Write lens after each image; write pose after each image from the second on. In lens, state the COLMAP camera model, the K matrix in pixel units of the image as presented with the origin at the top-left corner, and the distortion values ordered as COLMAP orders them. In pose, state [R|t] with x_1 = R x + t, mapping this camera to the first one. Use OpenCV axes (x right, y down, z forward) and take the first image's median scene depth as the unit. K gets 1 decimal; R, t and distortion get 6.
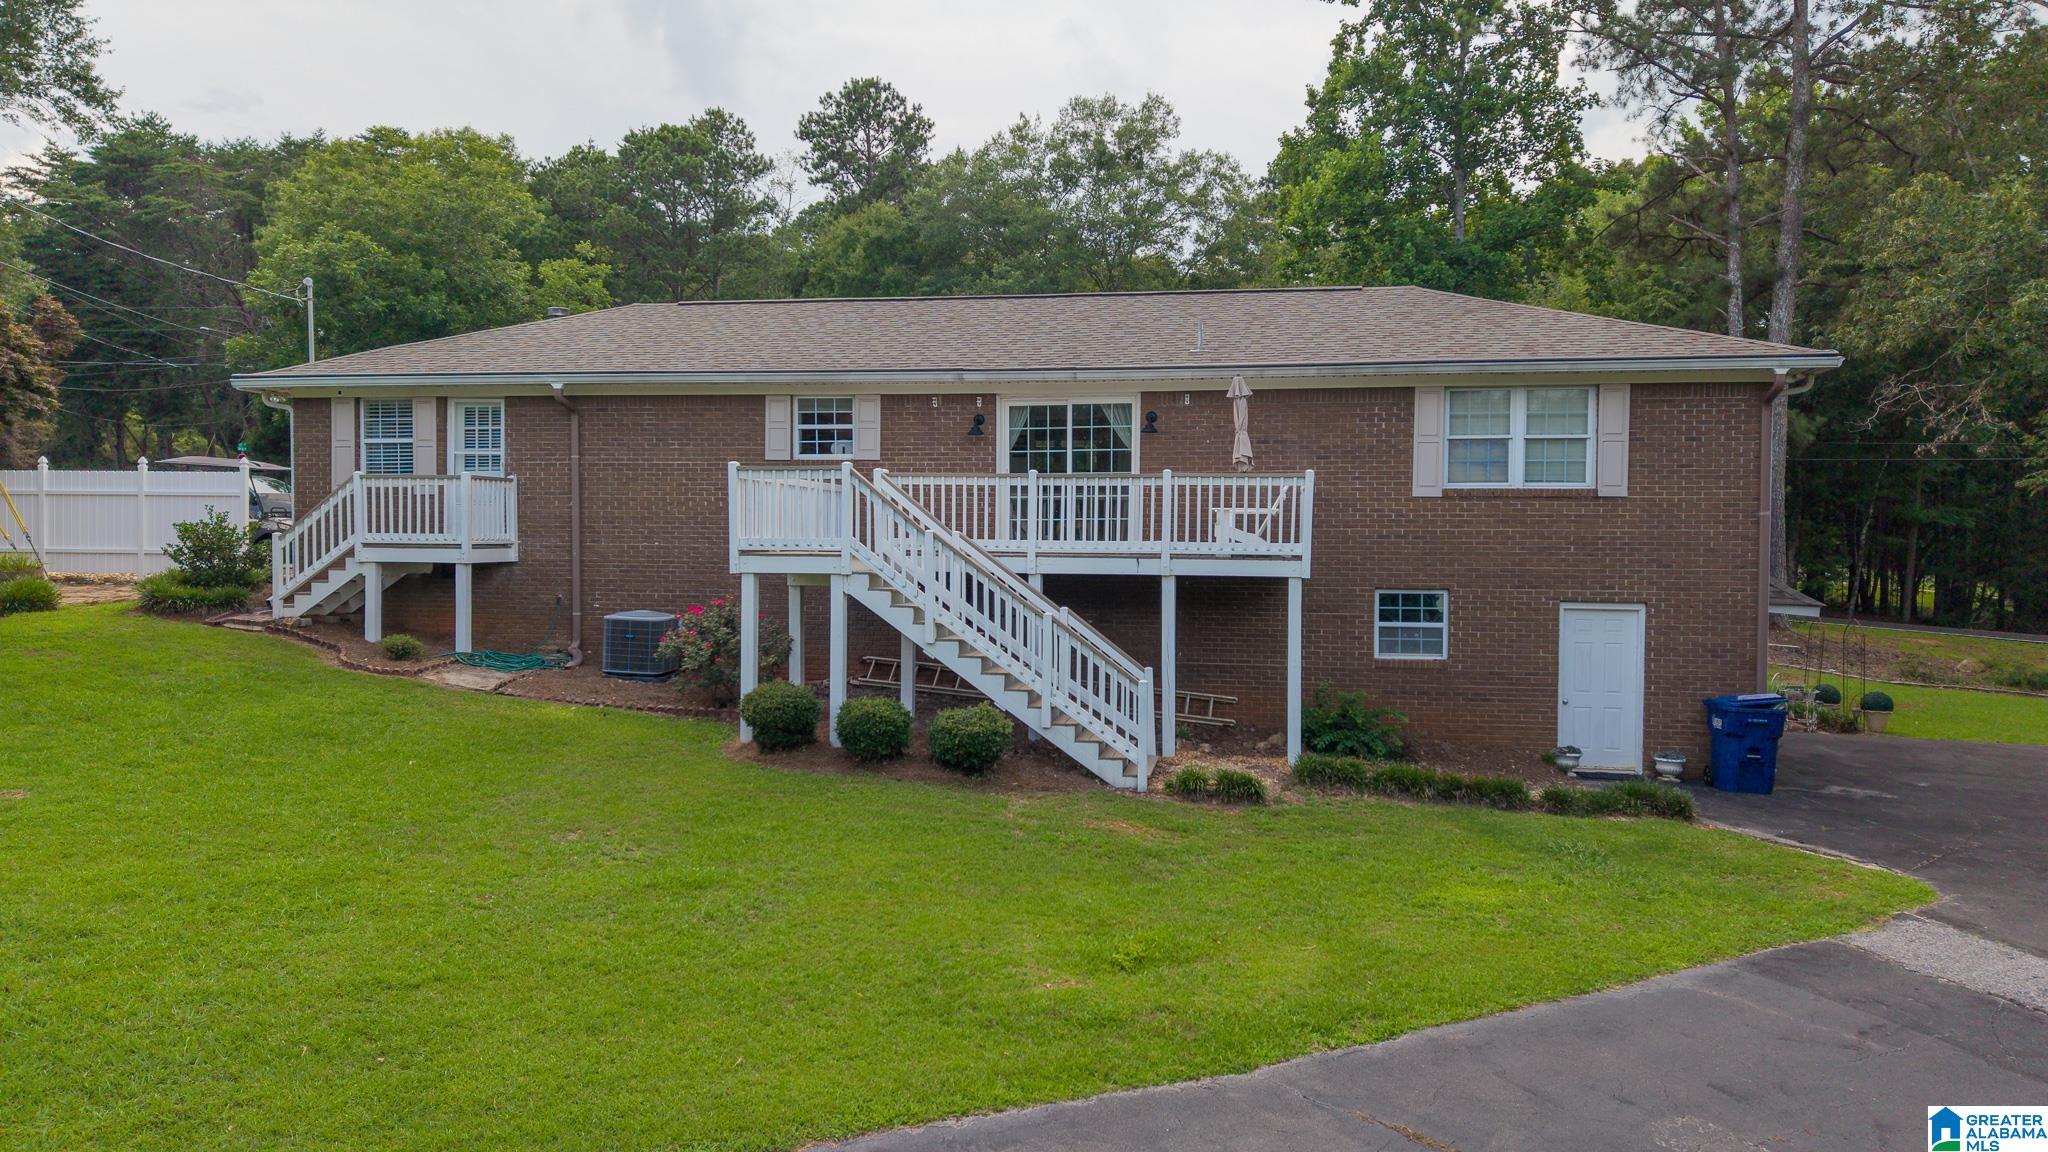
lens RADIAL K [[1390.0, 0, 1018.3], [0, 1390.0, 574.9], [0, 0, 1]] dist [0.018165, -0.003839]
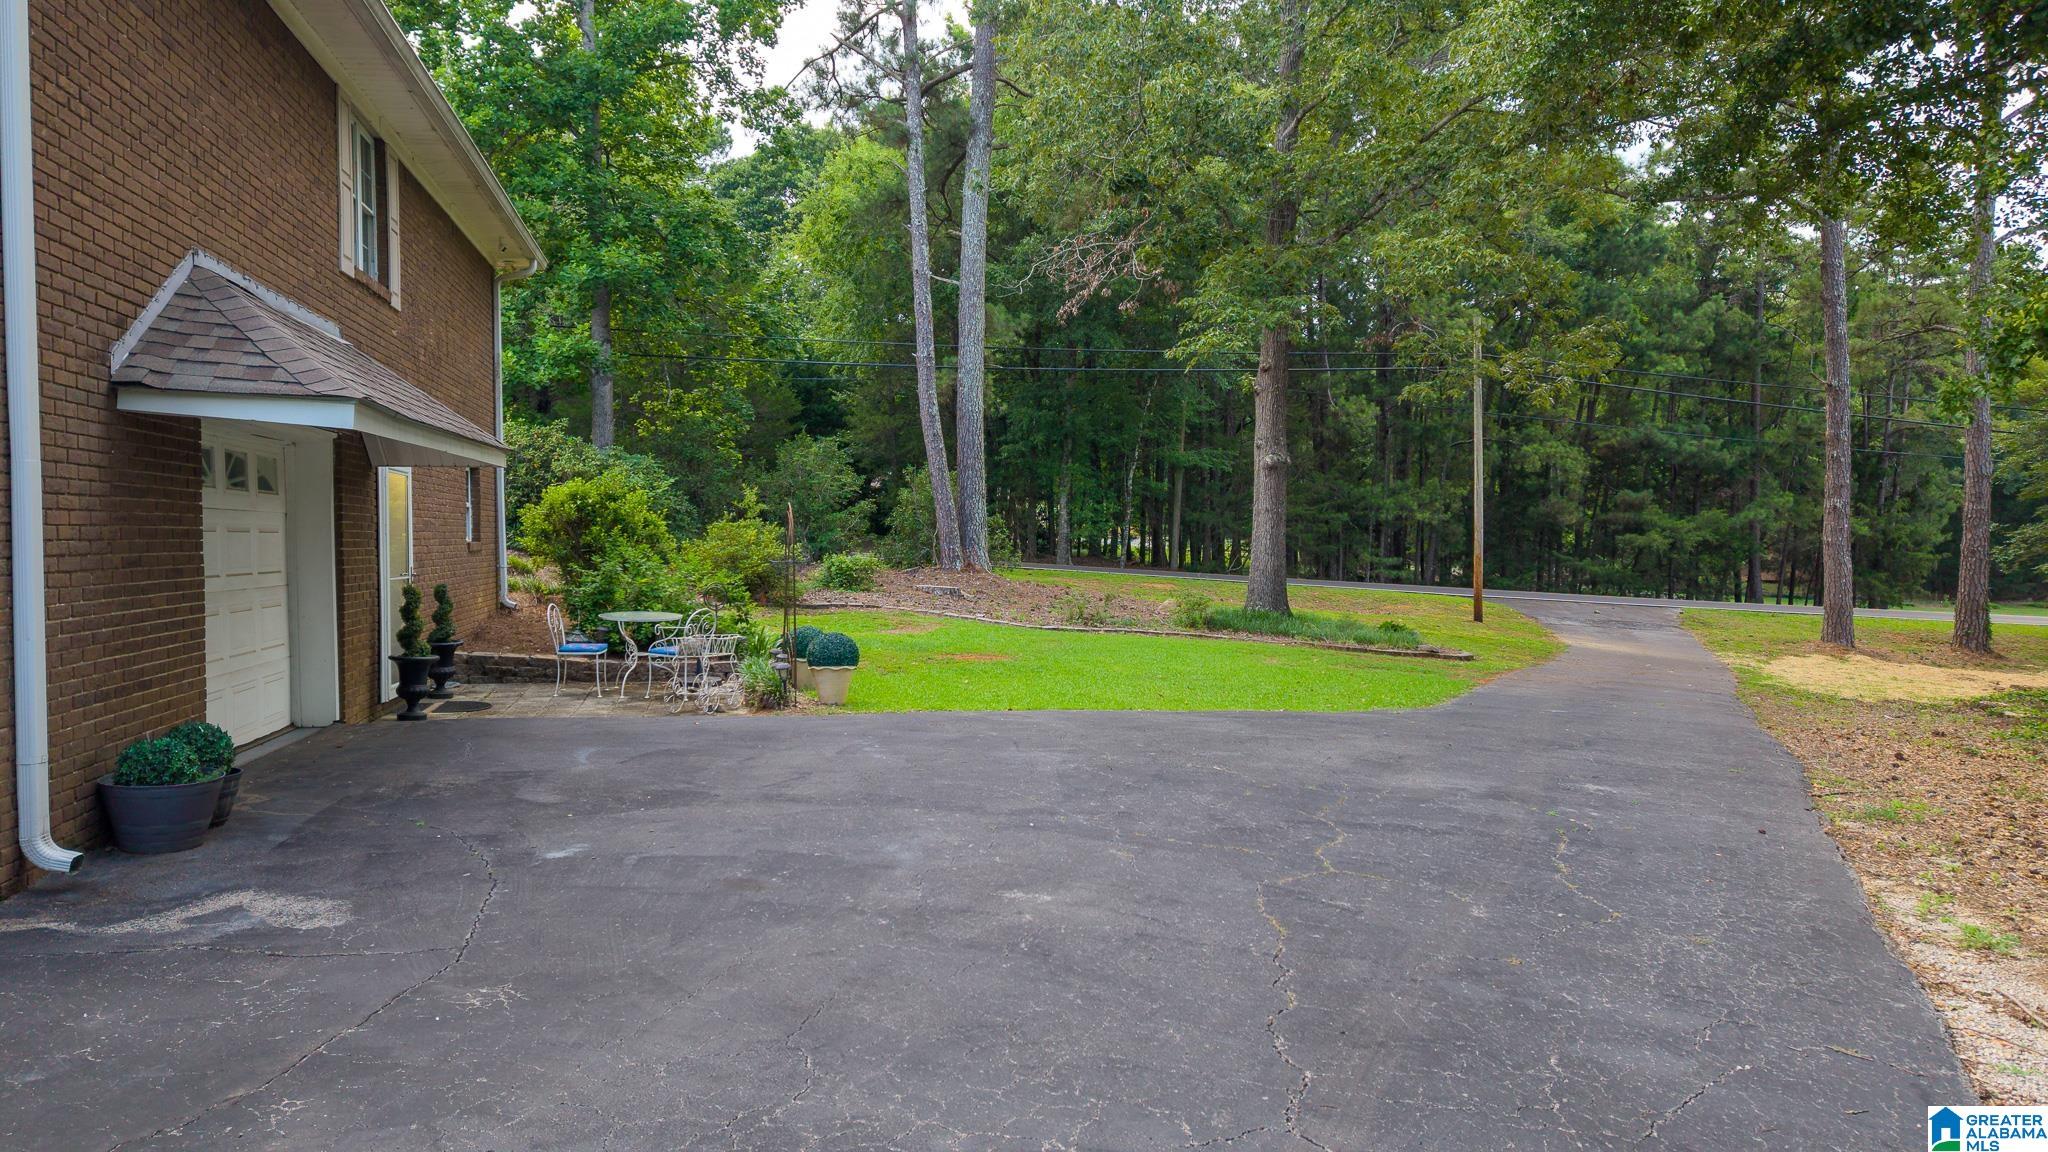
lens RADIAL K [[1390.0, 0, 1018.3], [0, 1390.0, 574.9], [0, 0, 1]] dist [0.018165, -0.003839]
pose [[0.922351, -0.023297, 0.385650, 0.255679], [0.019144, 0.999710, 0.014604, 0.029406], [-0.385879, -0.006087, 0.922529, 0.251685]]
